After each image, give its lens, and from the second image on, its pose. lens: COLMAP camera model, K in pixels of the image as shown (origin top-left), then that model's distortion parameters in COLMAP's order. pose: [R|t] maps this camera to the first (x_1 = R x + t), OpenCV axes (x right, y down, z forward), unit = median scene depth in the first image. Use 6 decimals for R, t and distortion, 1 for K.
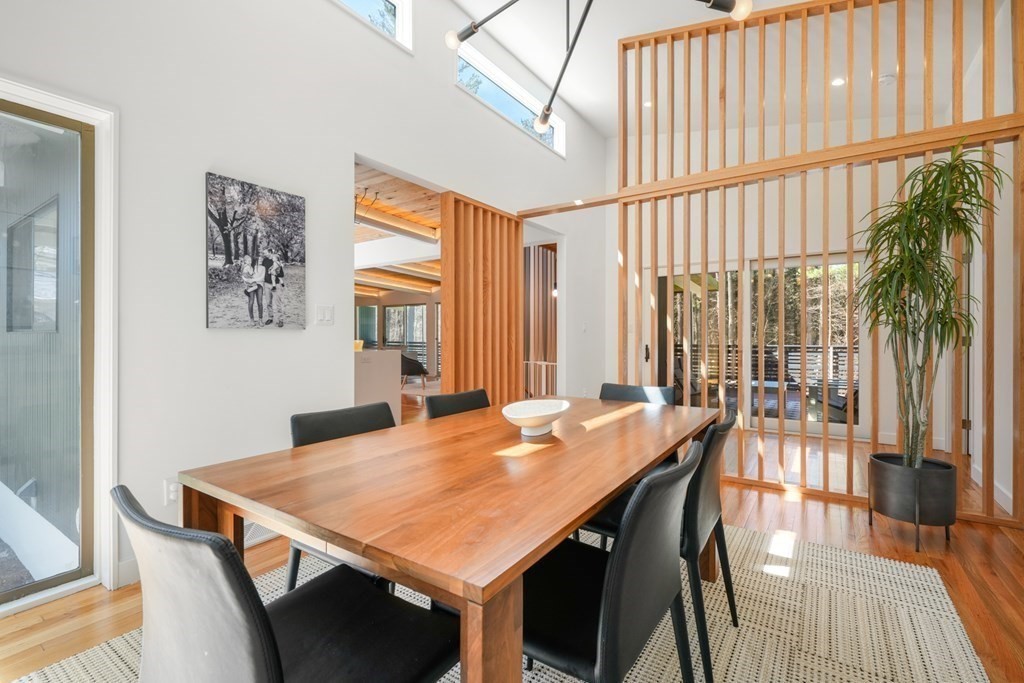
lens RADIAL K [[467.8, 0, 516.3], [0, 467.8, 336.8], [0, 0, 1]] dist [0.002144, 0.000073]
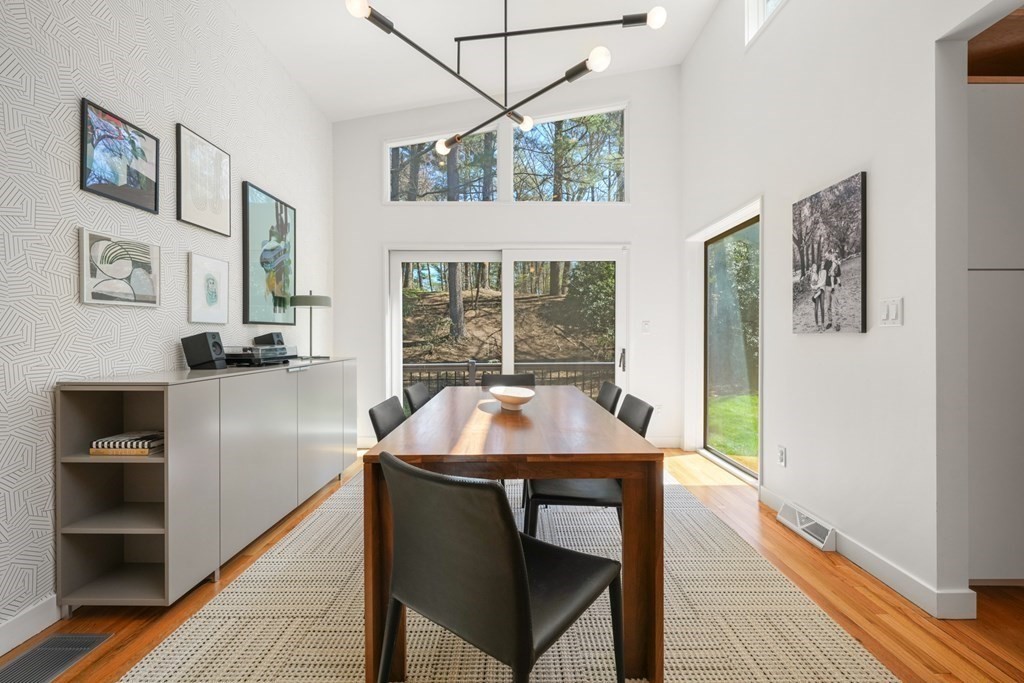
lens RADIAL K [[430.3, 0, 515.4], [0, 430.3, 339.7], [0, 0, 1]] dist [-0.000074, 0.000003]
pose [[-0.829970, 0.004614, -0.557789, 0.511856], [0.000172, 0.999968, 0.008017, -0.011152], [0.557808, 0.006558, -0.829944, 1.405961]]
